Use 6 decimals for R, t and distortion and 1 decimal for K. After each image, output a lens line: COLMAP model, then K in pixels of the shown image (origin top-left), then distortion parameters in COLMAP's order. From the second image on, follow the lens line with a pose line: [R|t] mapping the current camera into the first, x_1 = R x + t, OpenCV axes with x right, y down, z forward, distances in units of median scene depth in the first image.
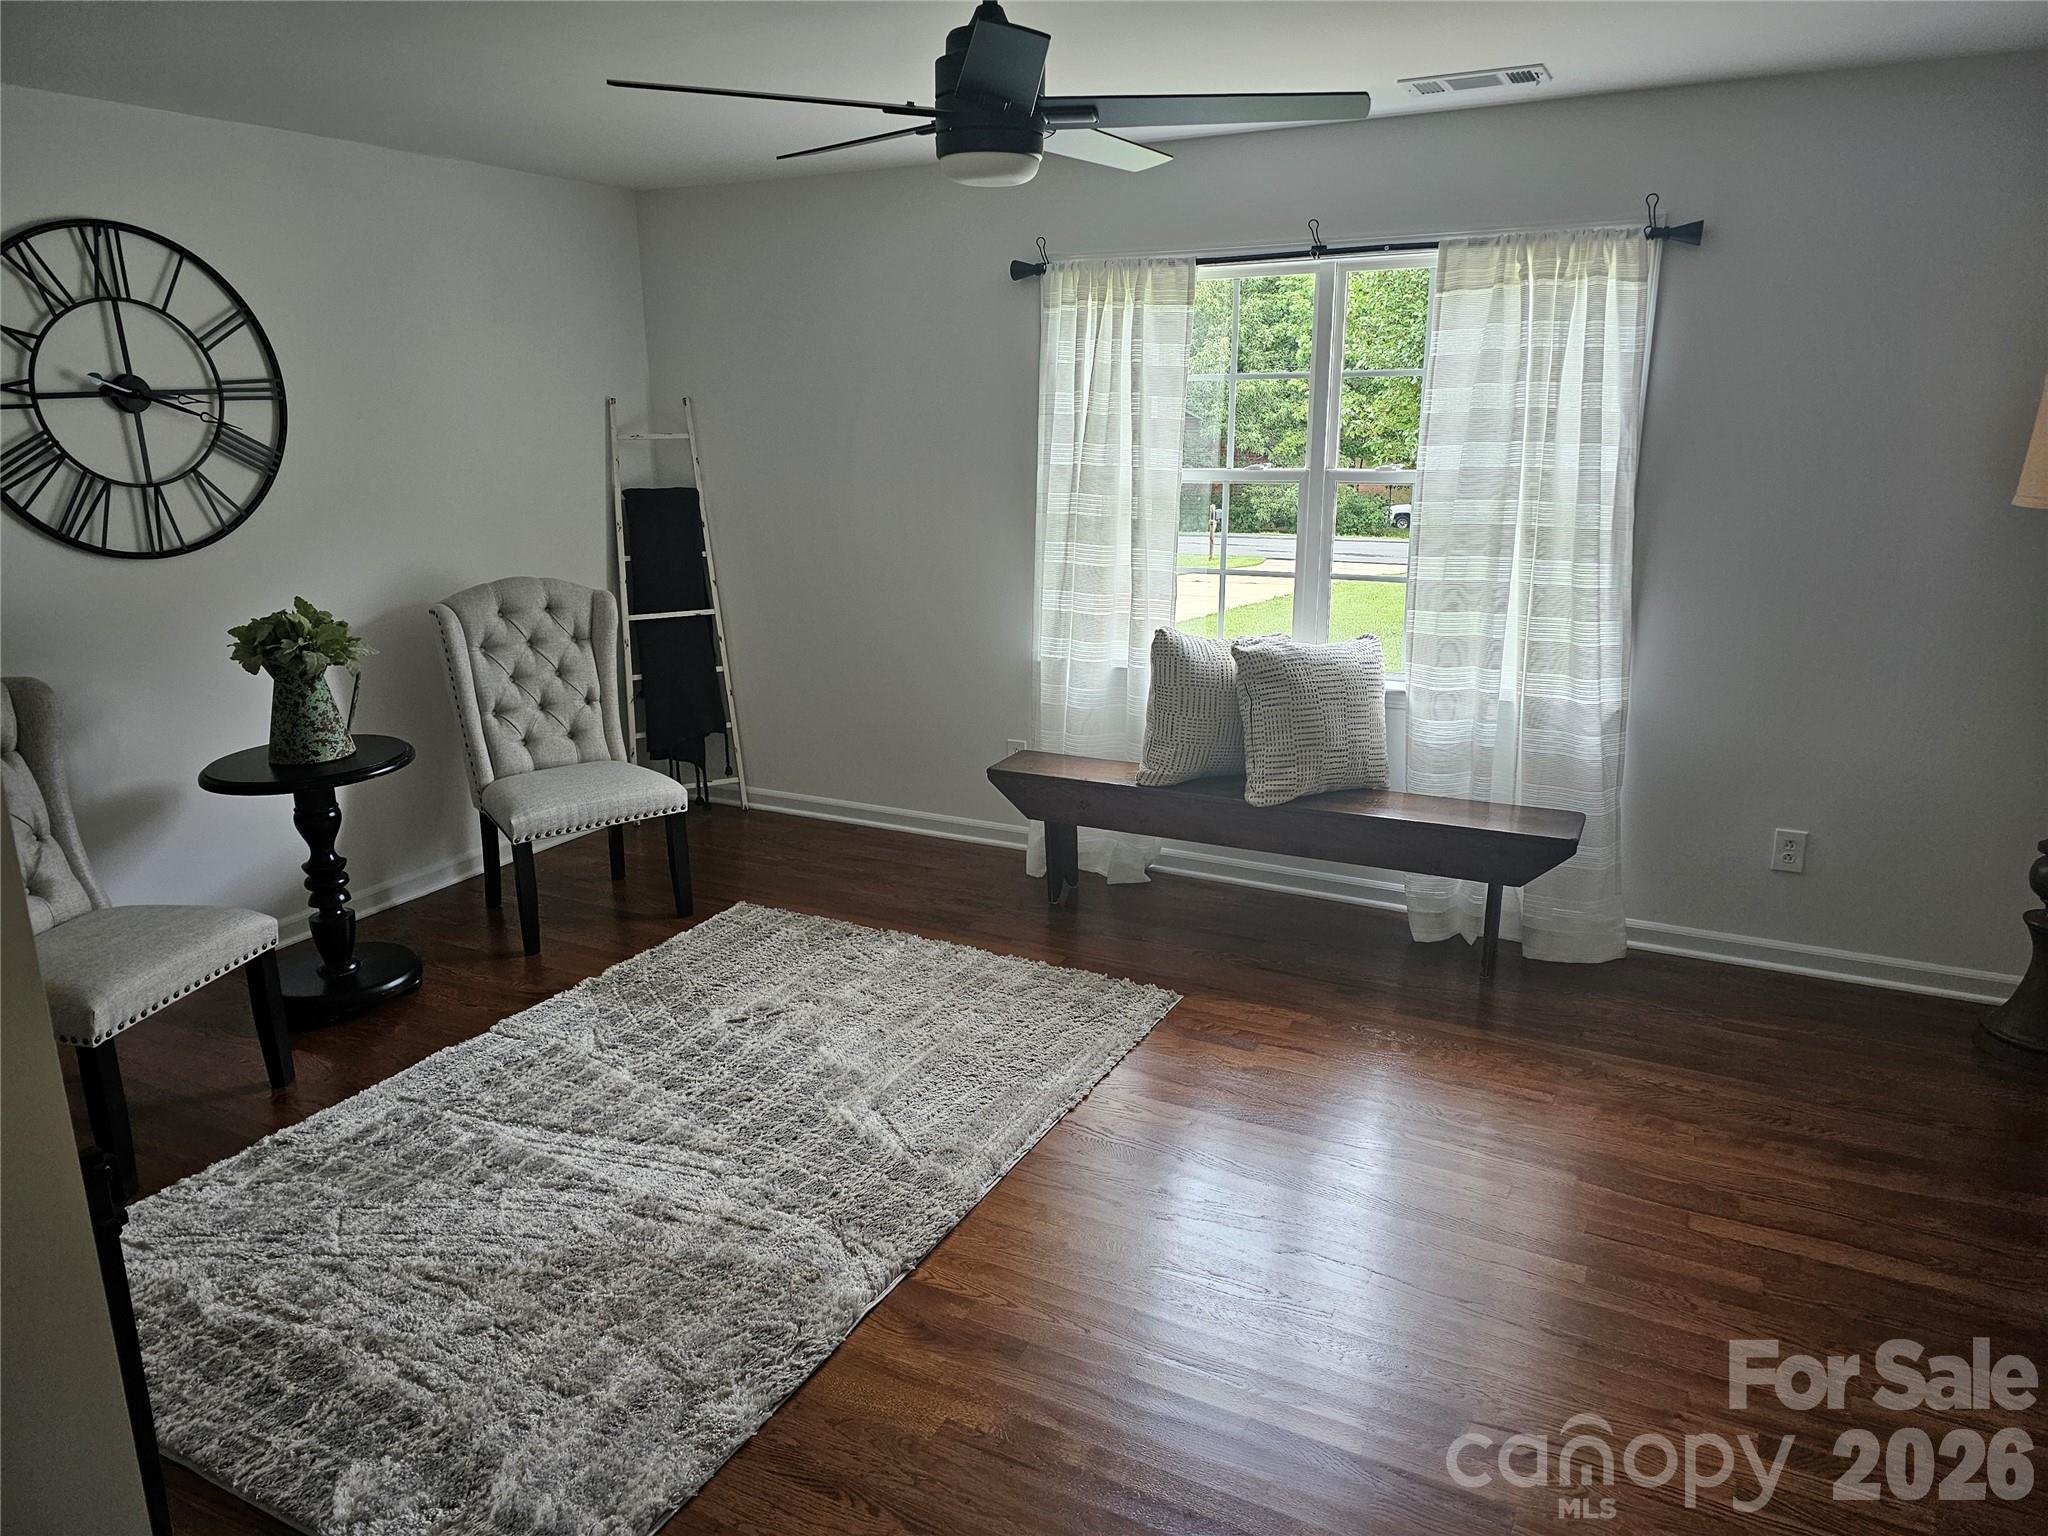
lens RADIAL K [[1397.6, 0, 964.6], [0, 1397.6, 764.0], [0, 0, 1]] dist [0.054100, -0.072317]
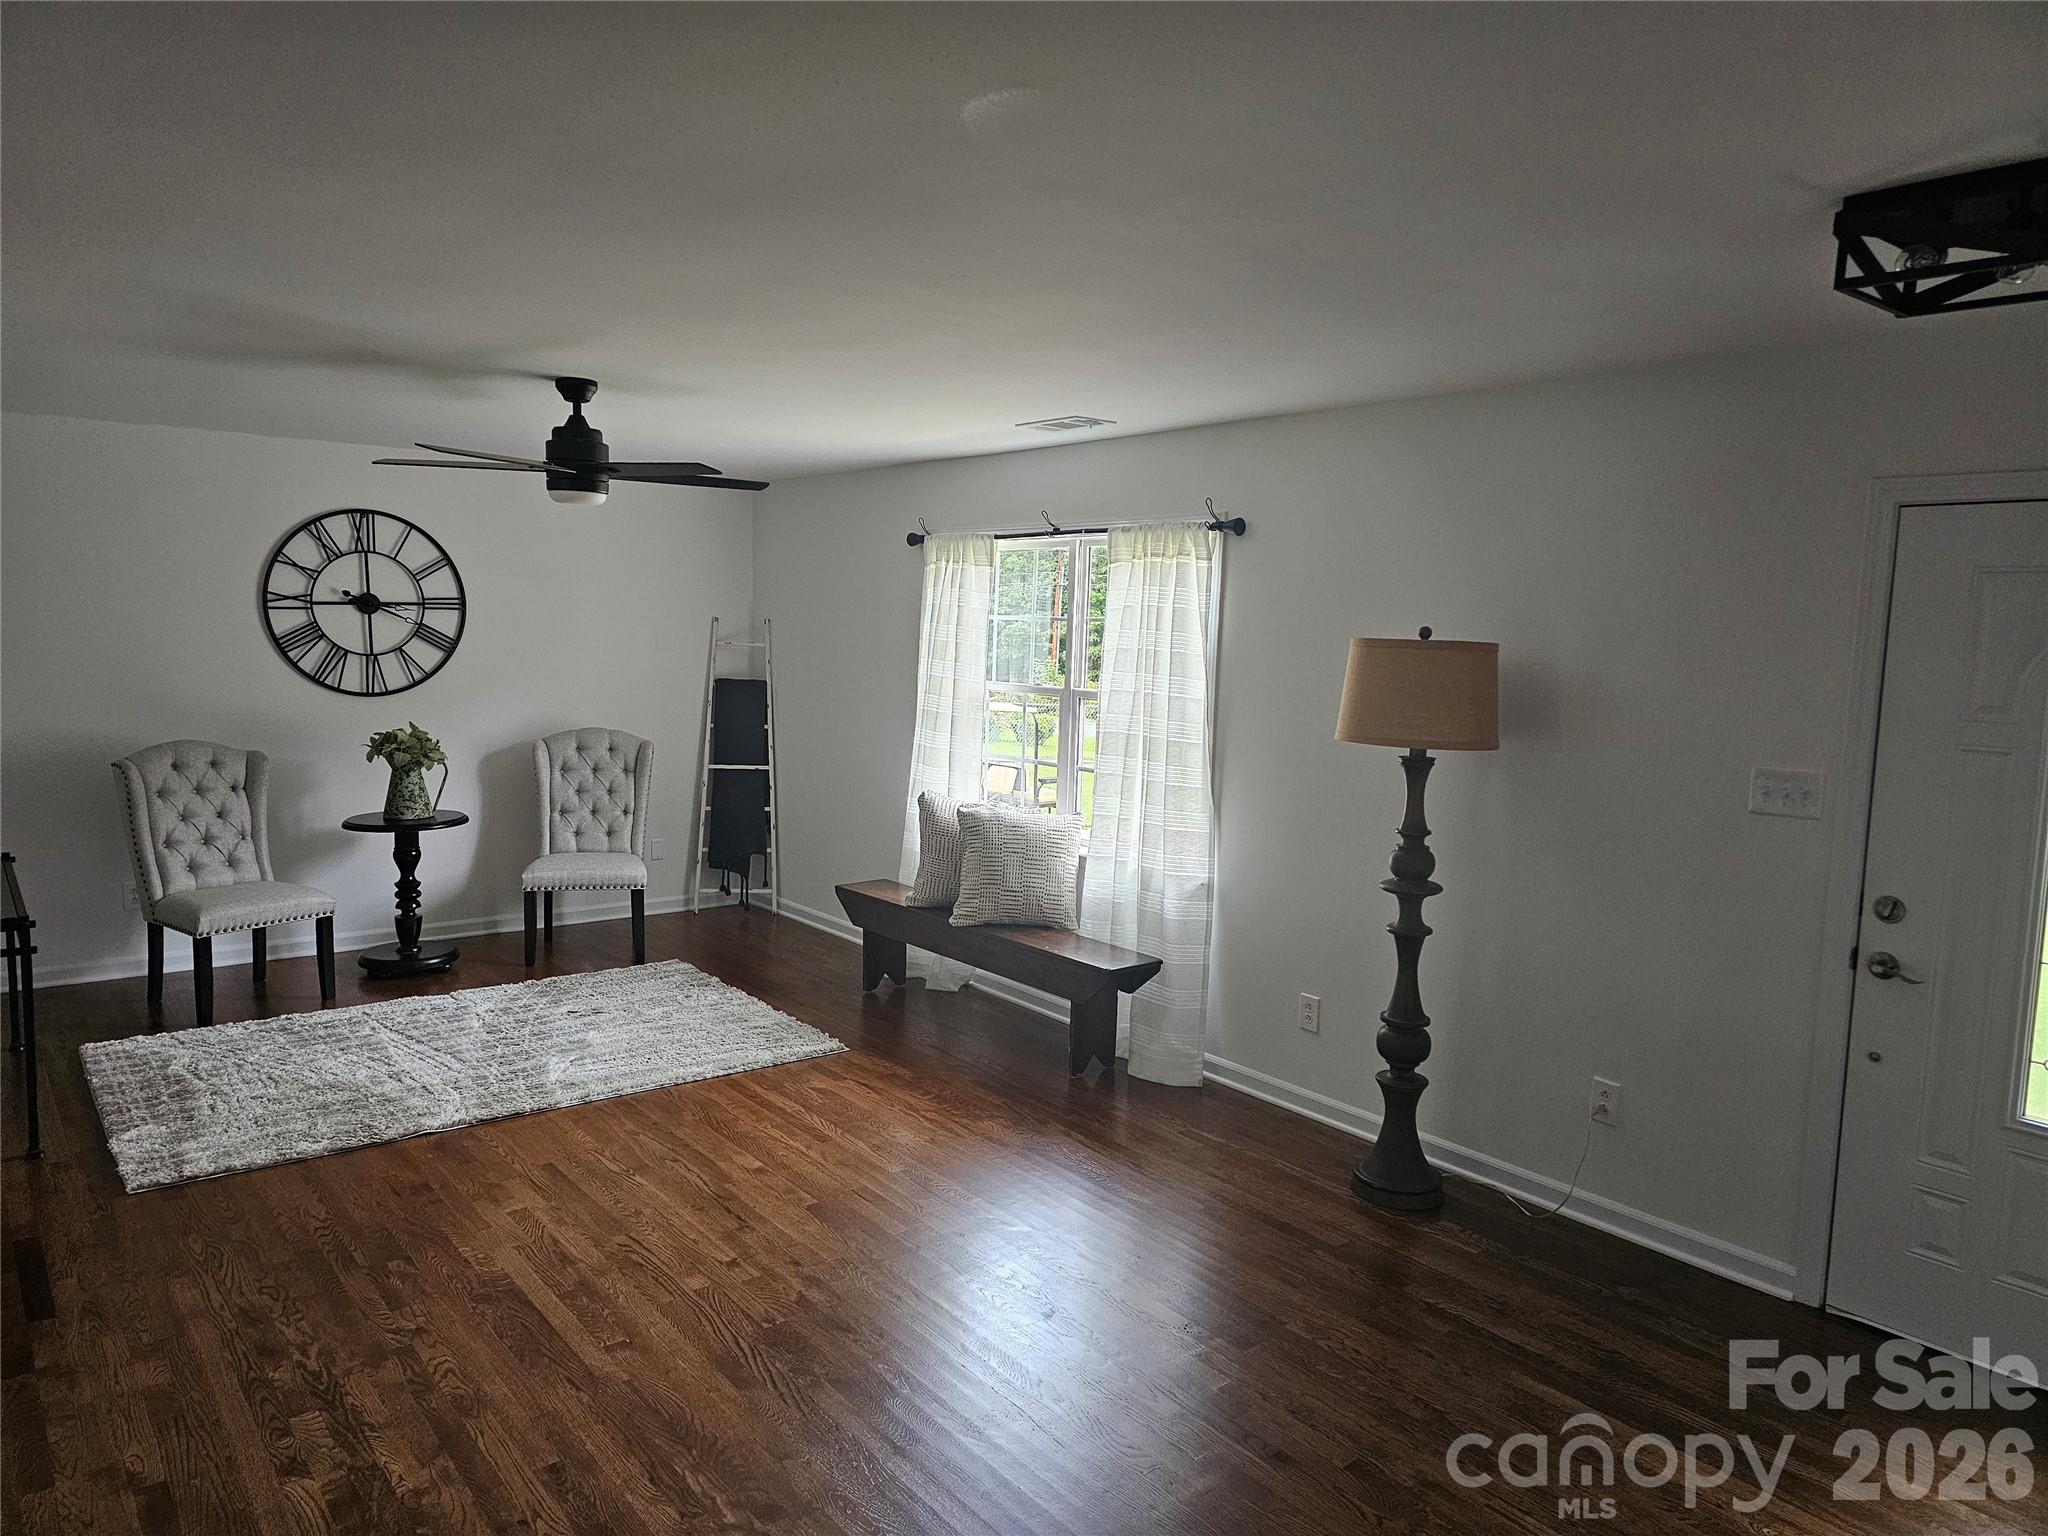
lens RADIAL K [[1397.6, 0, 964.6], [0, 1397.6, 764.0], [0, 0, 1]] dist [0.054100, -0.072317]
pose [[0.905756, 0.079856, -0.416208, 0.797483], [-0.142849, 0.982143, -0.122430, 0.041675], [0.398999, 0.170347, 0.900990, -0.243568]]
